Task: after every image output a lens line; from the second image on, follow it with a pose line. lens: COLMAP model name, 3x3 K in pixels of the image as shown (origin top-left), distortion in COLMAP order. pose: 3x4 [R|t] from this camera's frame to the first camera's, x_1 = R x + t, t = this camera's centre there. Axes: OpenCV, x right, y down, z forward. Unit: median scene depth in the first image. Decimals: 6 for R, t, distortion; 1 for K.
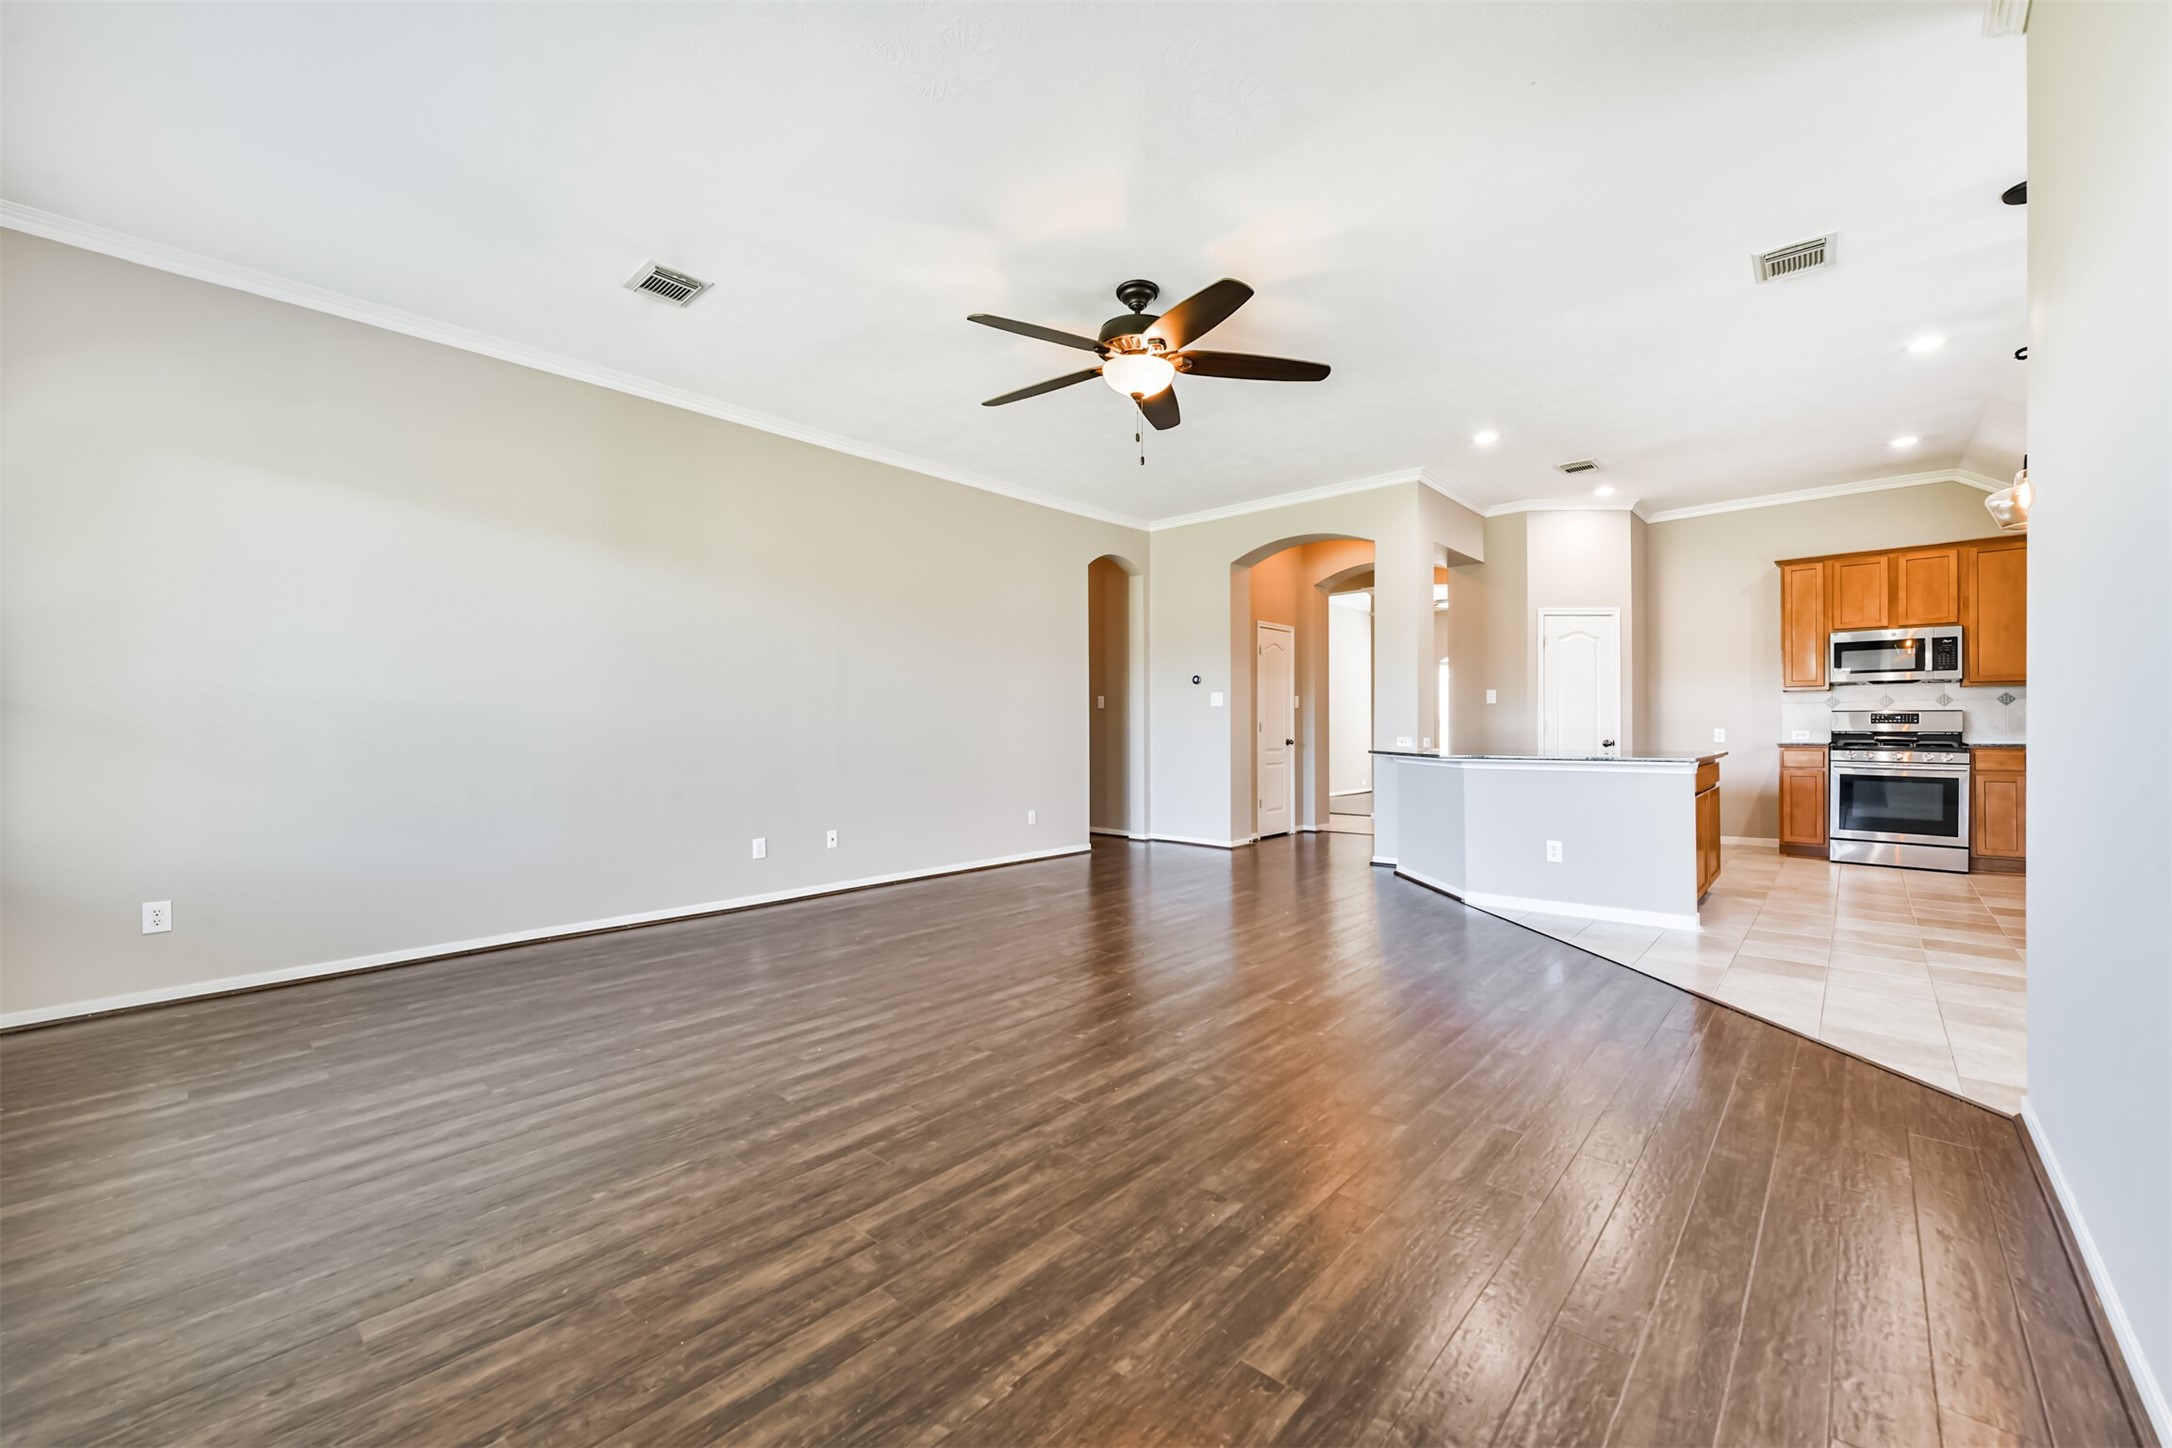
lens RADIAL K [[854.5, 0, 1083.8], [0, 854.5, 724.1], [0, 0, 1]] dist [0.003467, -0.000400]
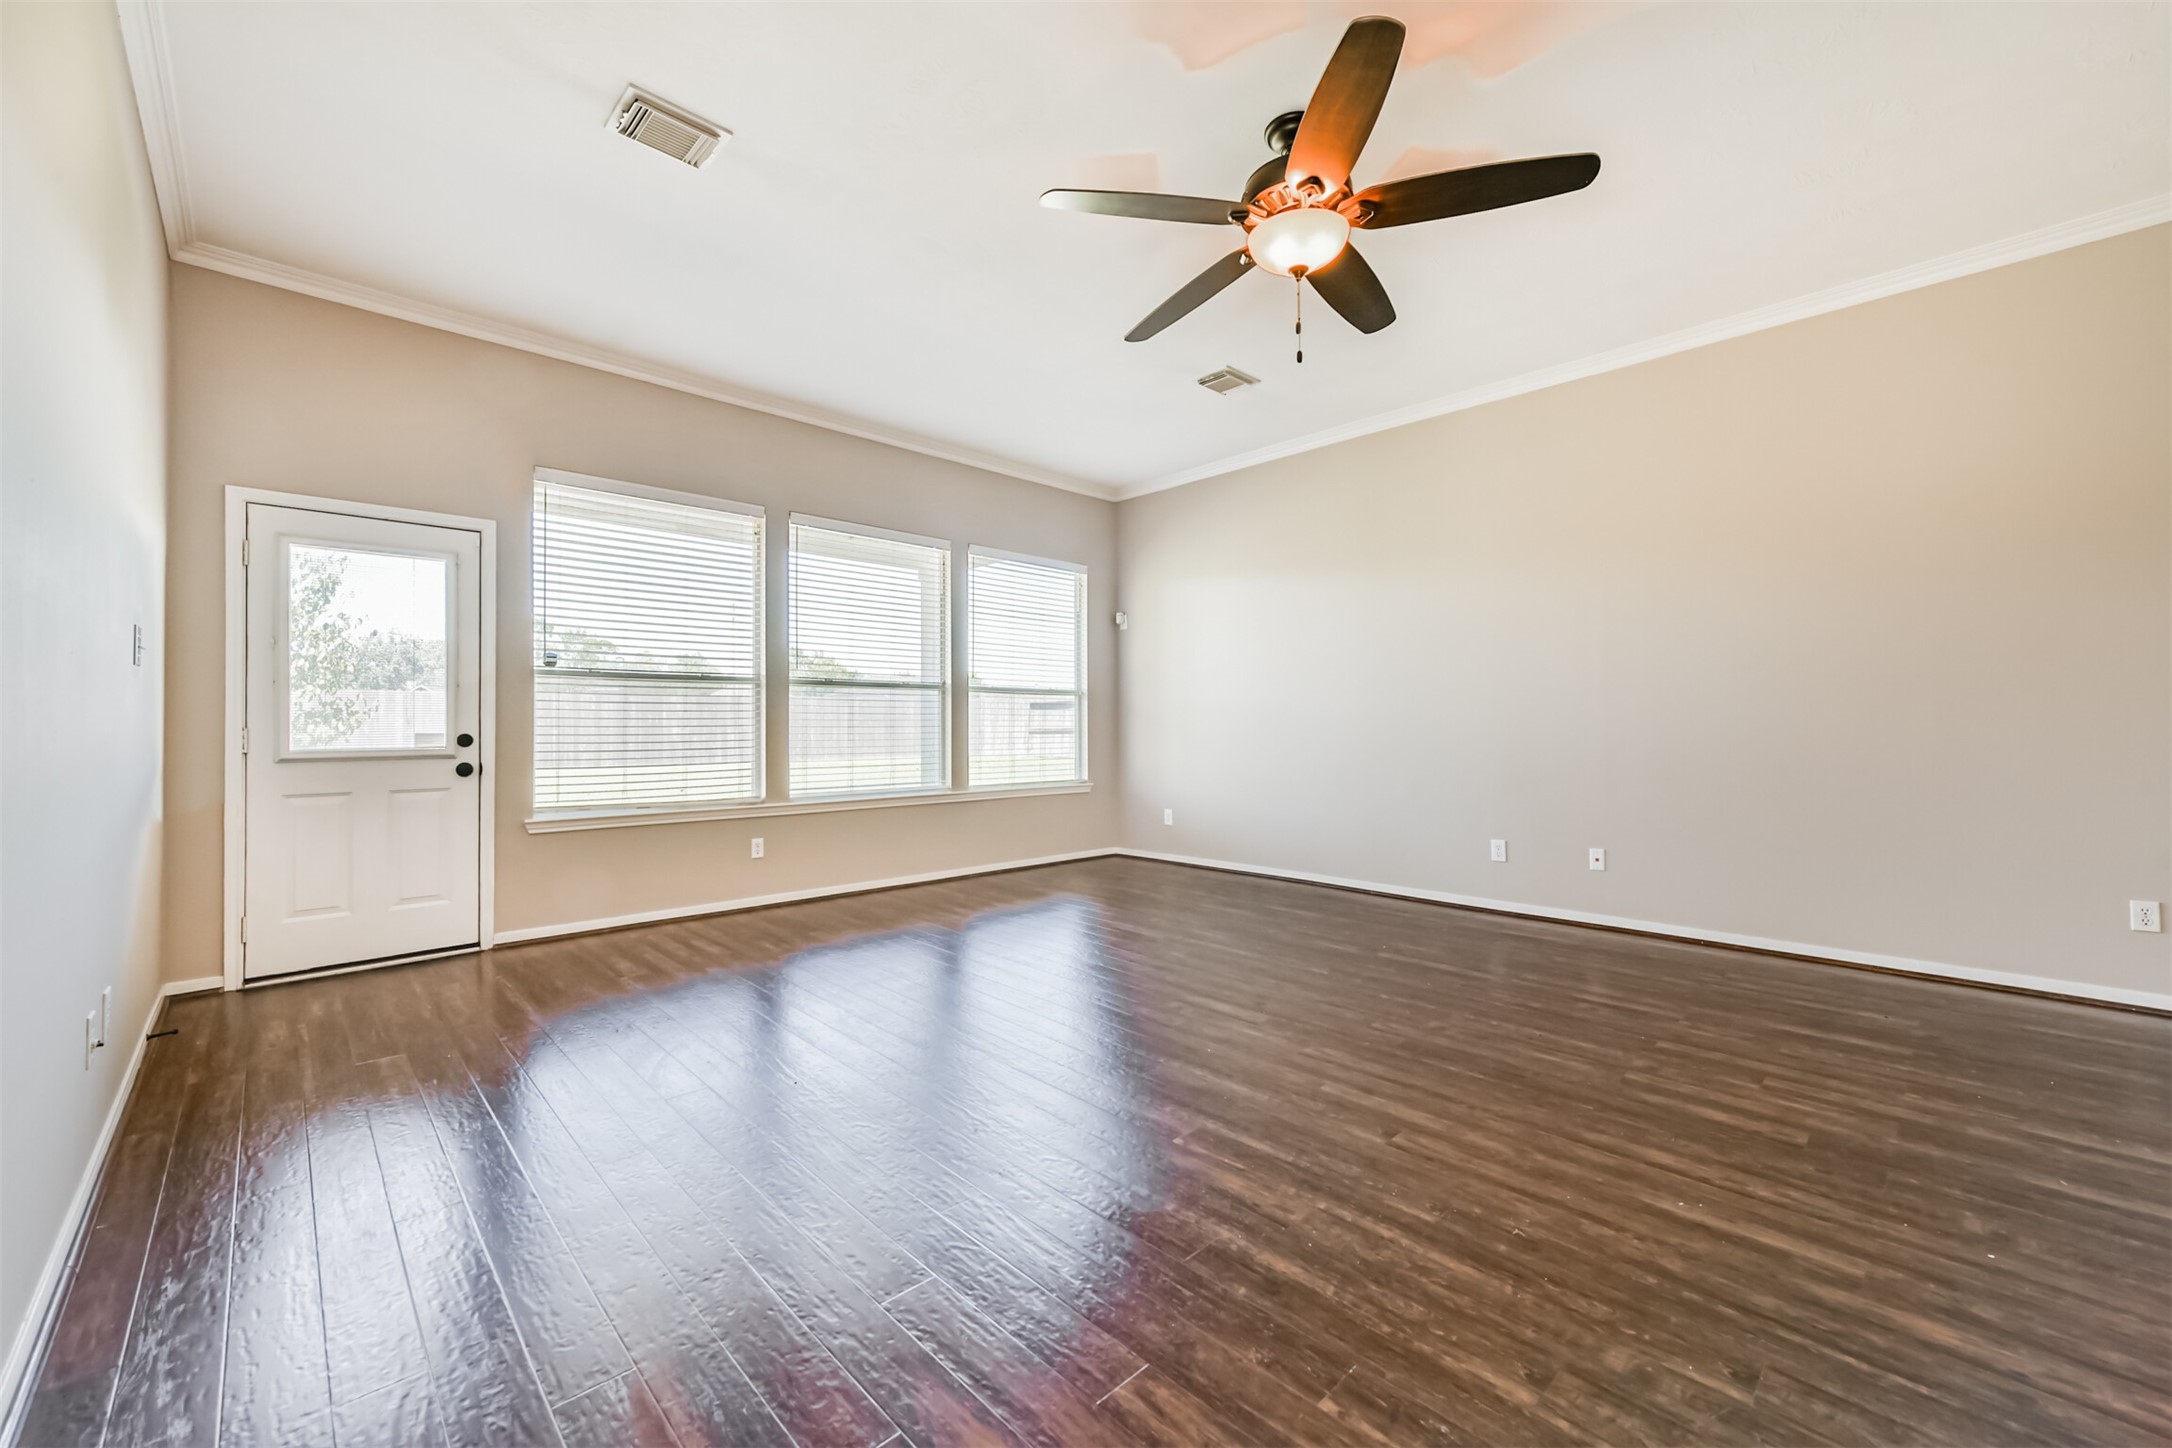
lens RADIAL K [[854.5, 0, 1097.0], [0, 854.5, 715.7], [0, 0, 1]] dist [0.003467, -0.000400]
pose [[-0.058772, -0.002813, -0.998267, 0.447518], [0.005989, 0.999977, -0.003170, -0.000561], [0.998253, -0.006165, -0.058754, 0.482795]]
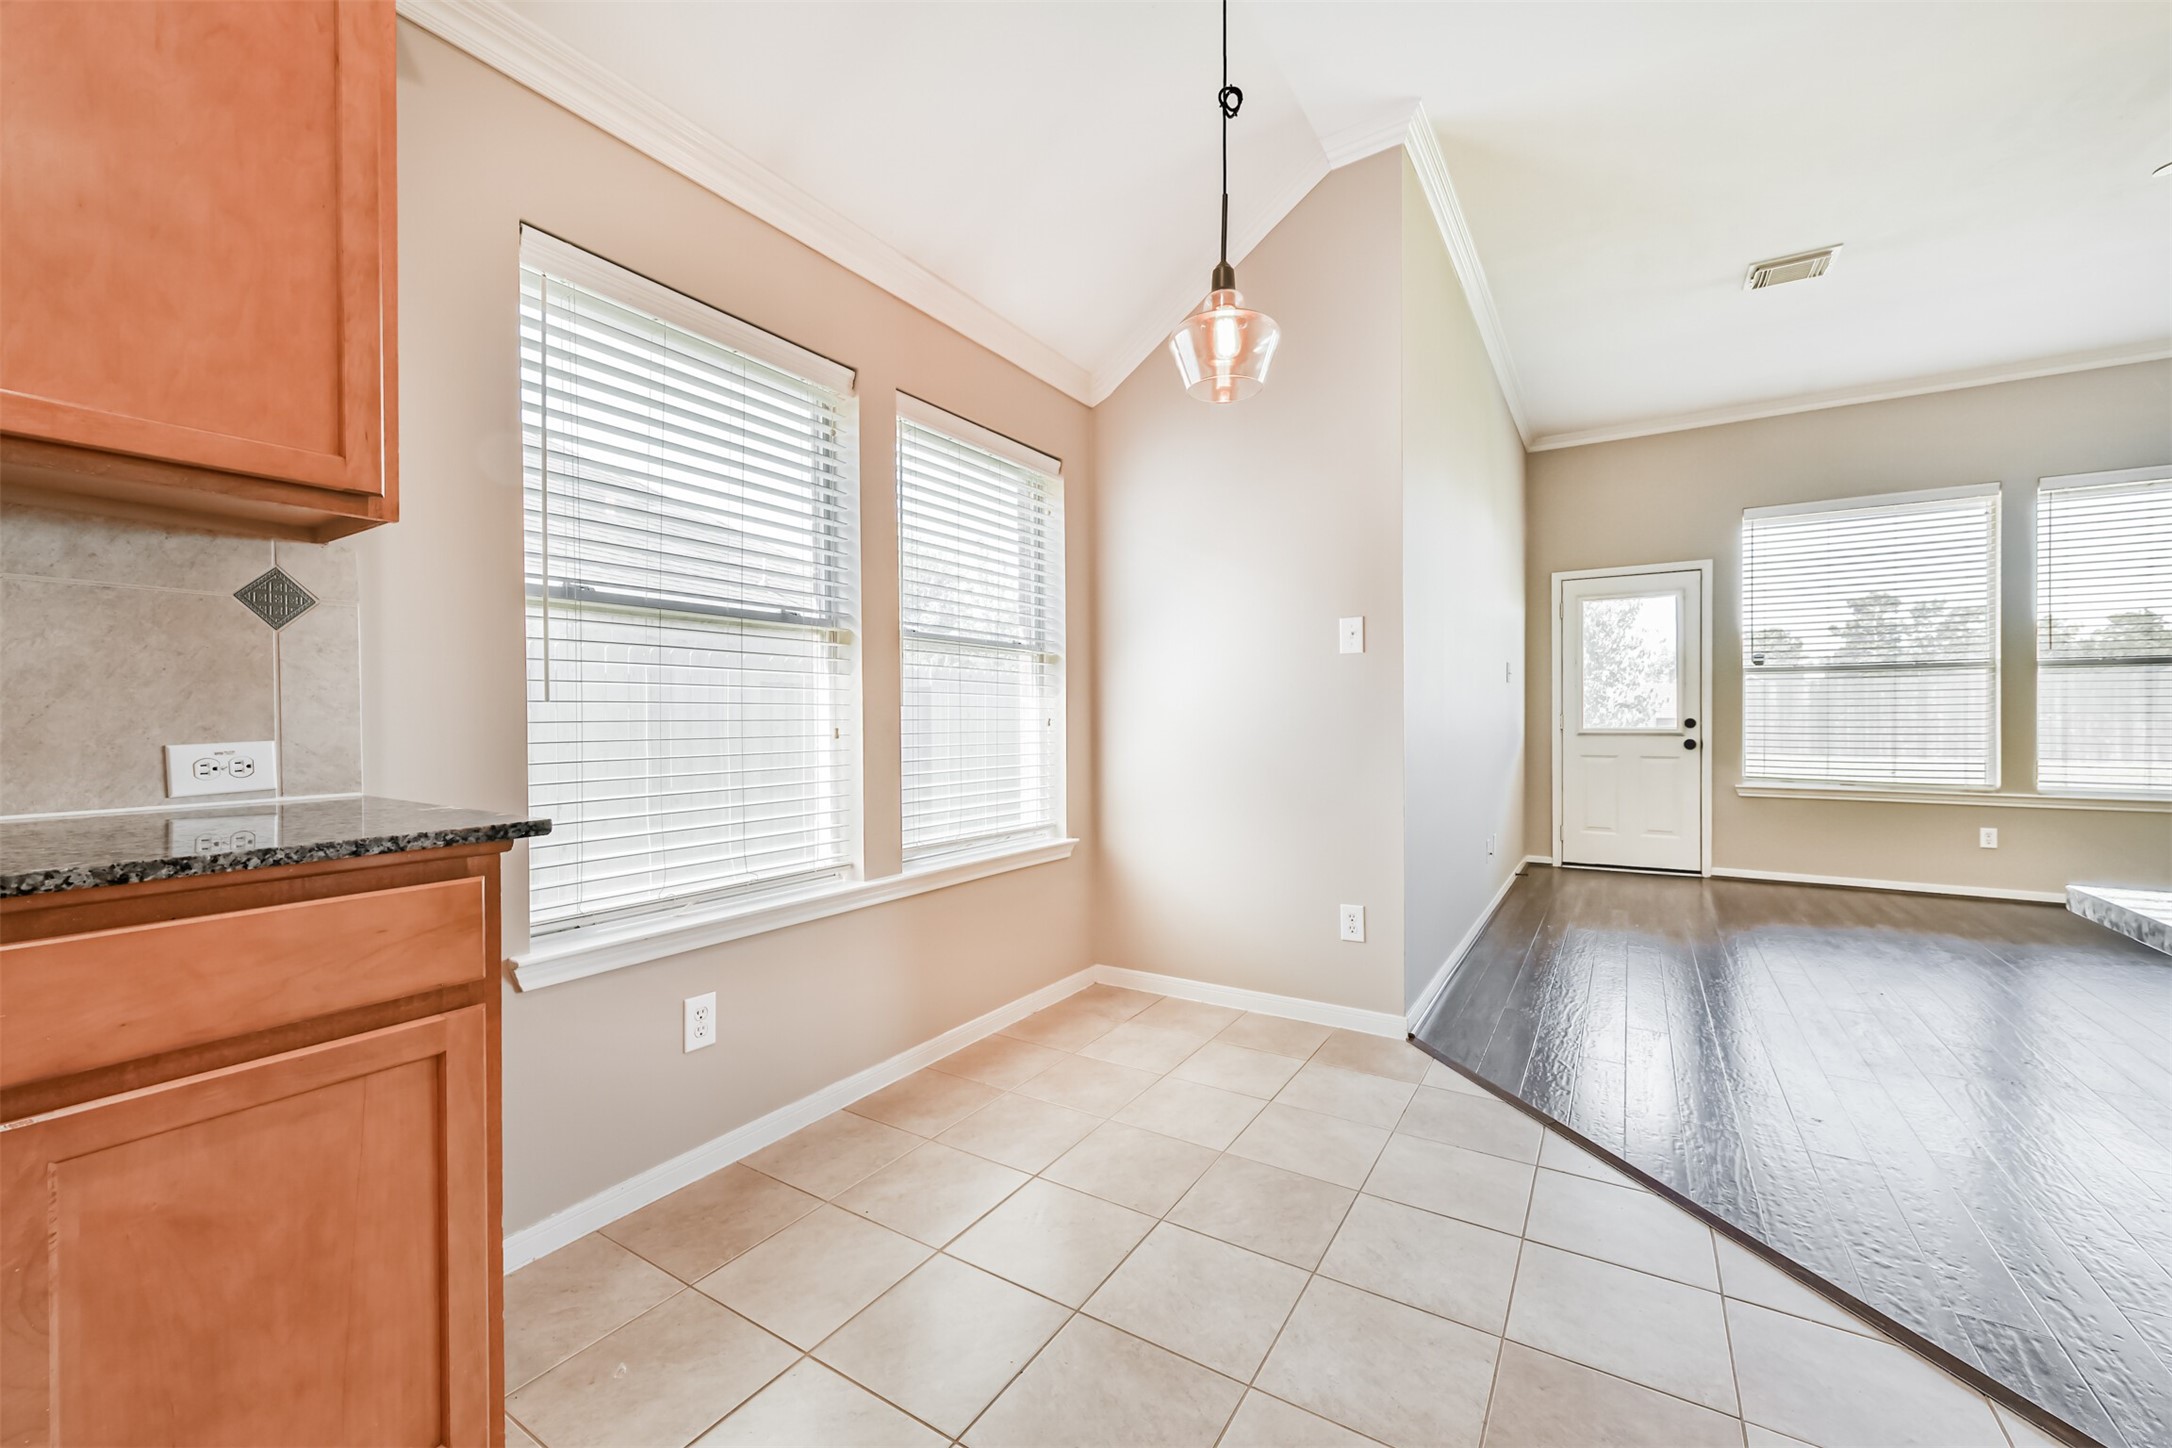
lens RADIAL K [[854.5, 0, 1086.1], [0, 854.5, 723.1], [0, 0, 1]] dist [0.003467, -0.000400]
pose [[-0.983912, 0.010358, -0.178354, 0.597277], [0.010007, 0.999946, 0.002866, 0.003889], [0.178374, 0.001035, -0.983962, 0.714949]]
